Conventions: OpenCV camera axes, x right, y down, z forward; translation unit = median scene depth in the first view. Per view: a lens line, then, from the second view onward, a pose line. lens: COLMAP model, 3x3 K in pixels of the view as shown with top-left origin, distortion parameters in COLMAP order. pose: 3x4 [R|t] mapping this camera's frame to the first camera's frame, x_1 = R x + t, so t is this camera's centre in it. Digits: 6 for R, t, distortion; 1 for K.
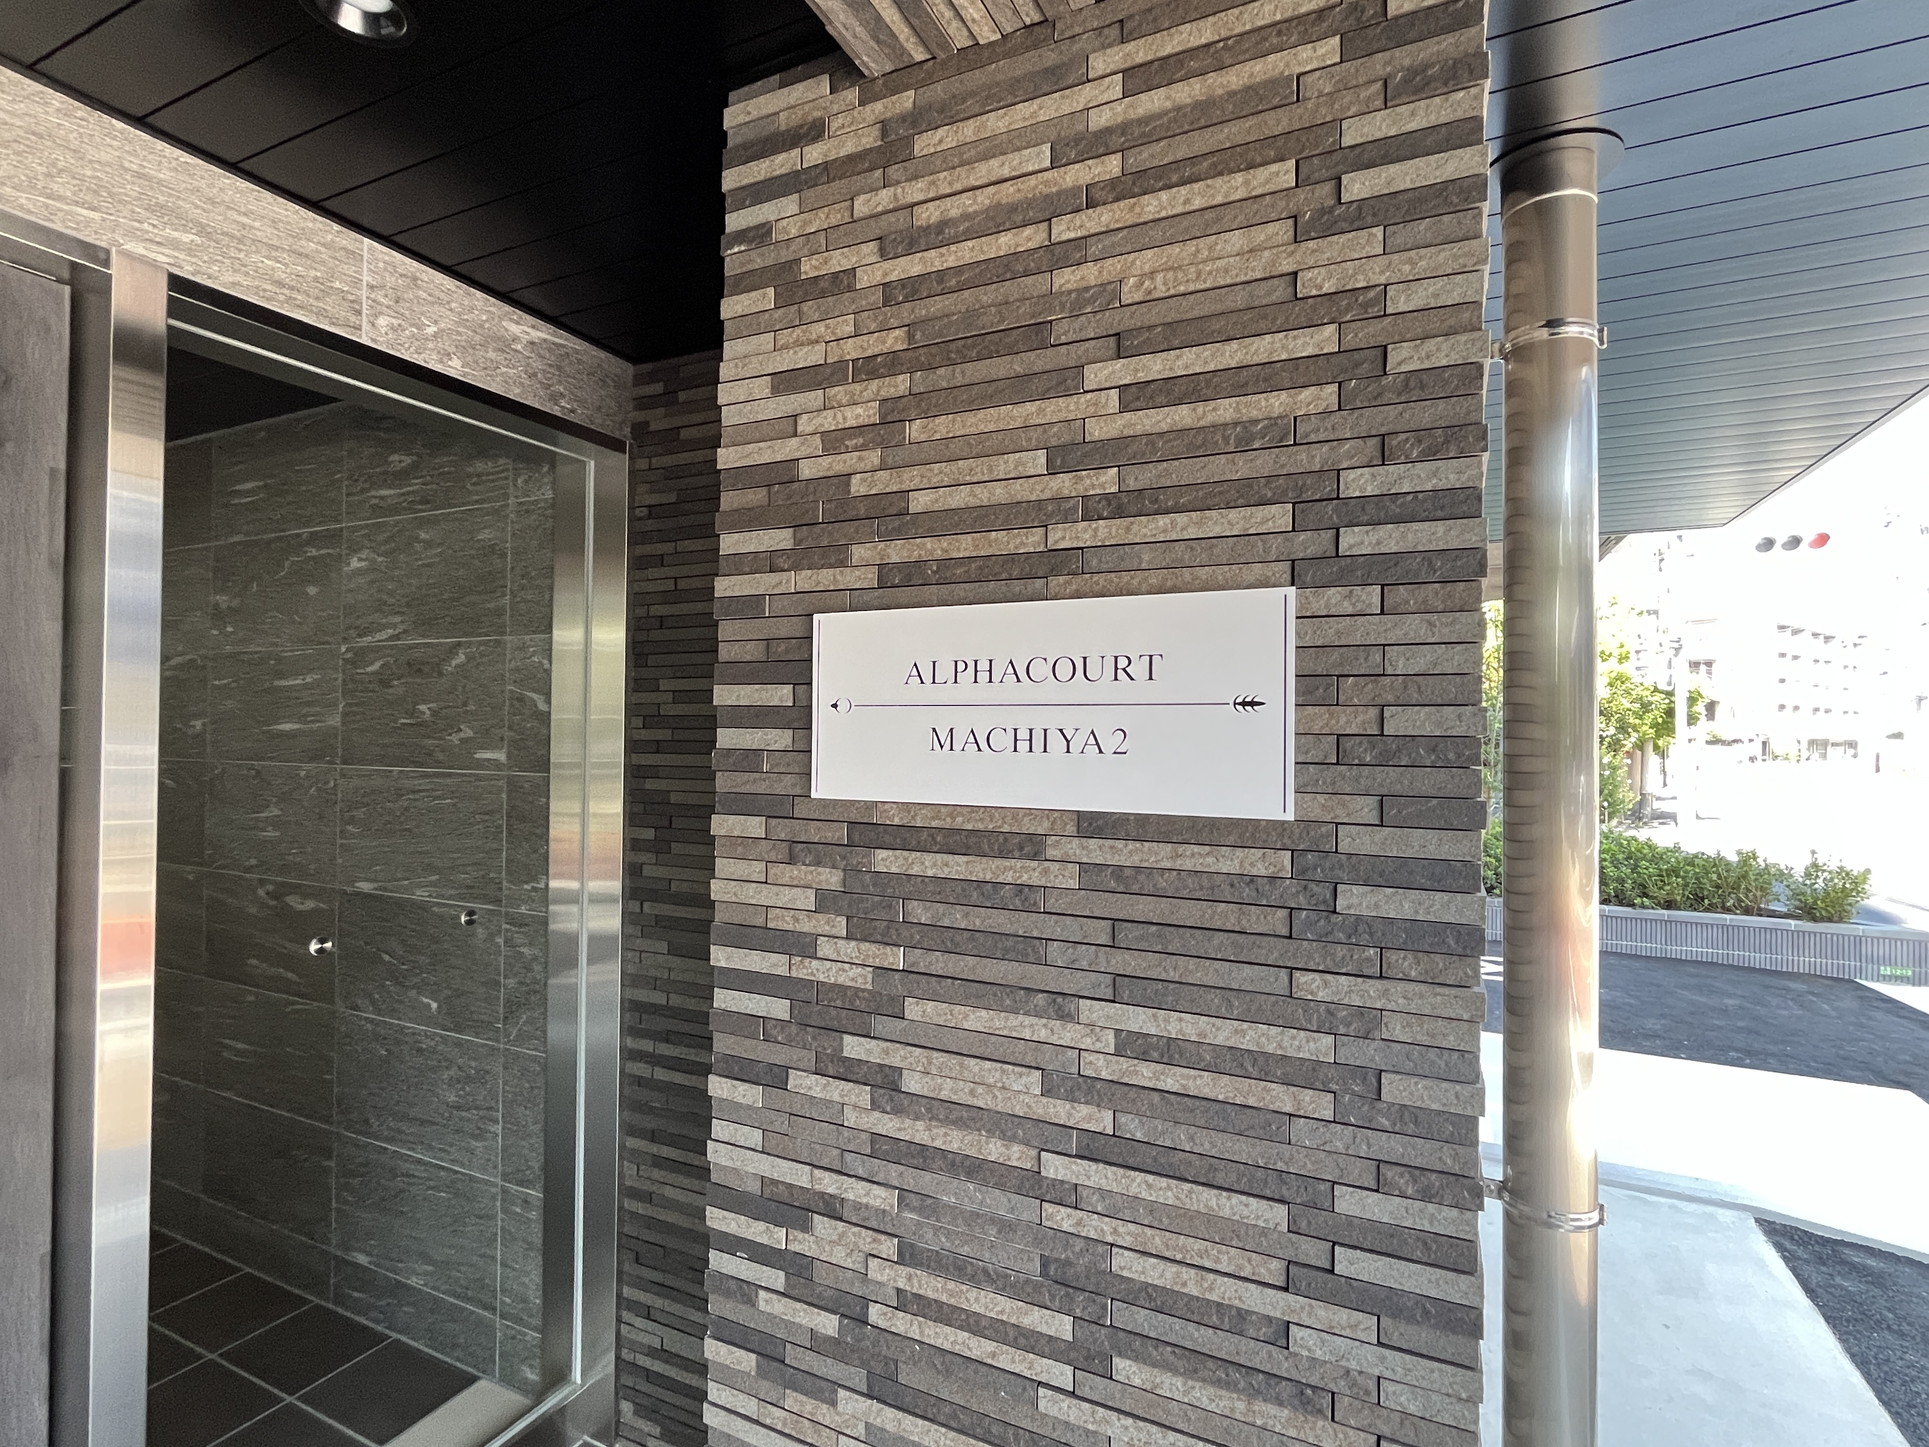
lens RADIAL K [[946.7, 0, 956.6], [0, 946.7, 721.9], [0, 0, 1]] dist [-0.003214, 0.000468]
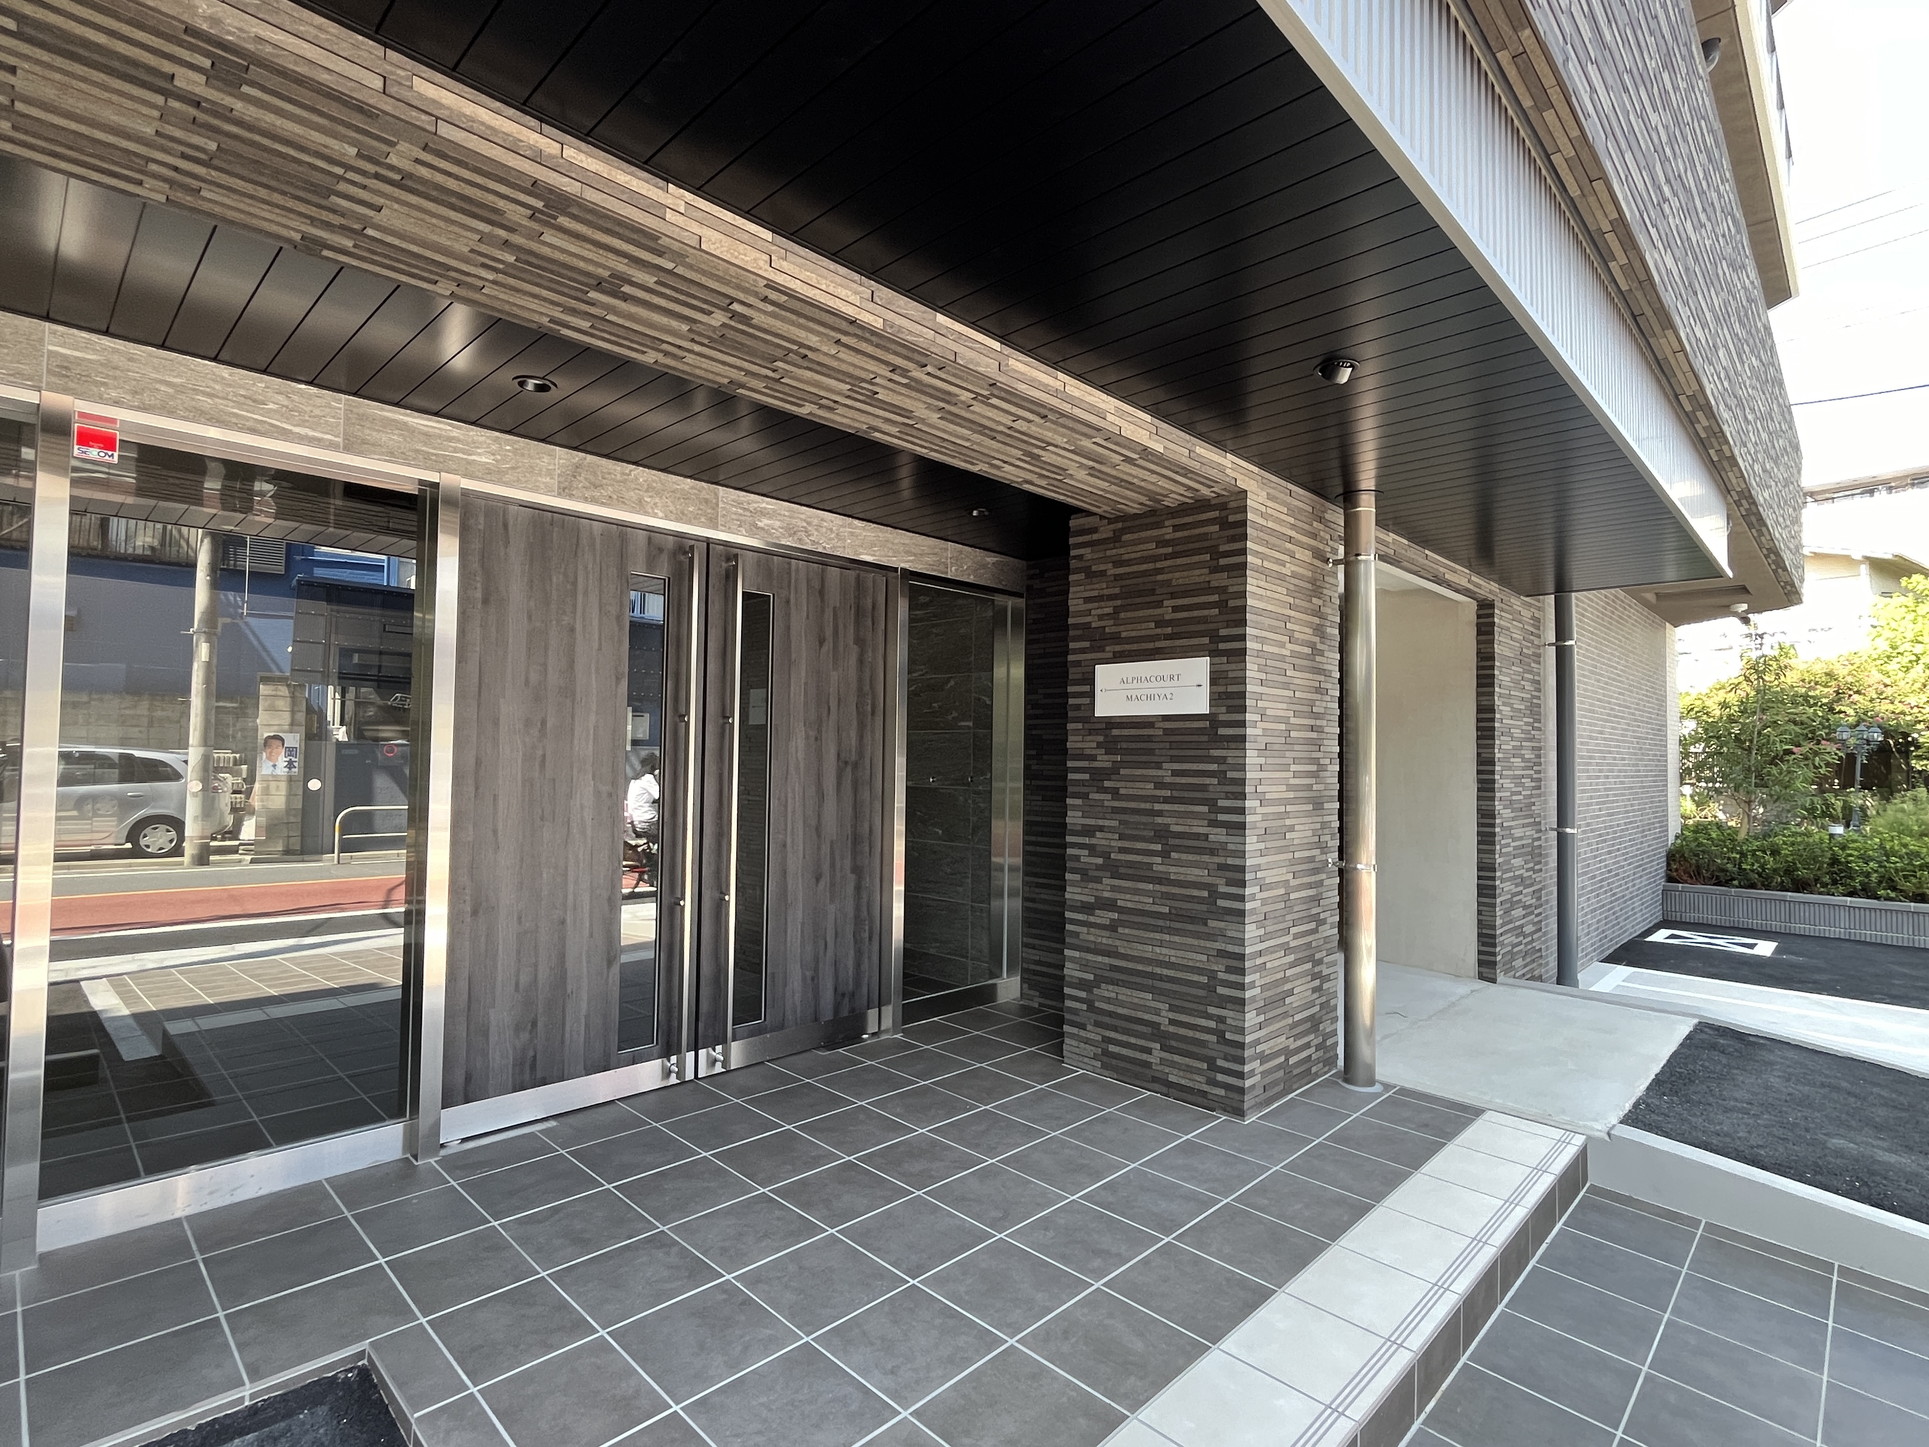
lens RADIAL K [[946.7, 0, 956.6], [0, 946.7, 721.9], [0, 0, 1]] dist [-0.003214, 0.000468]
pose [[0.948657, -0.009137, -0.316175, 0.506451], [-0.000407, 0.999547, -0.030107, 0.219169], [0.316307, 0.028690, 0.948223, -2.694864]]
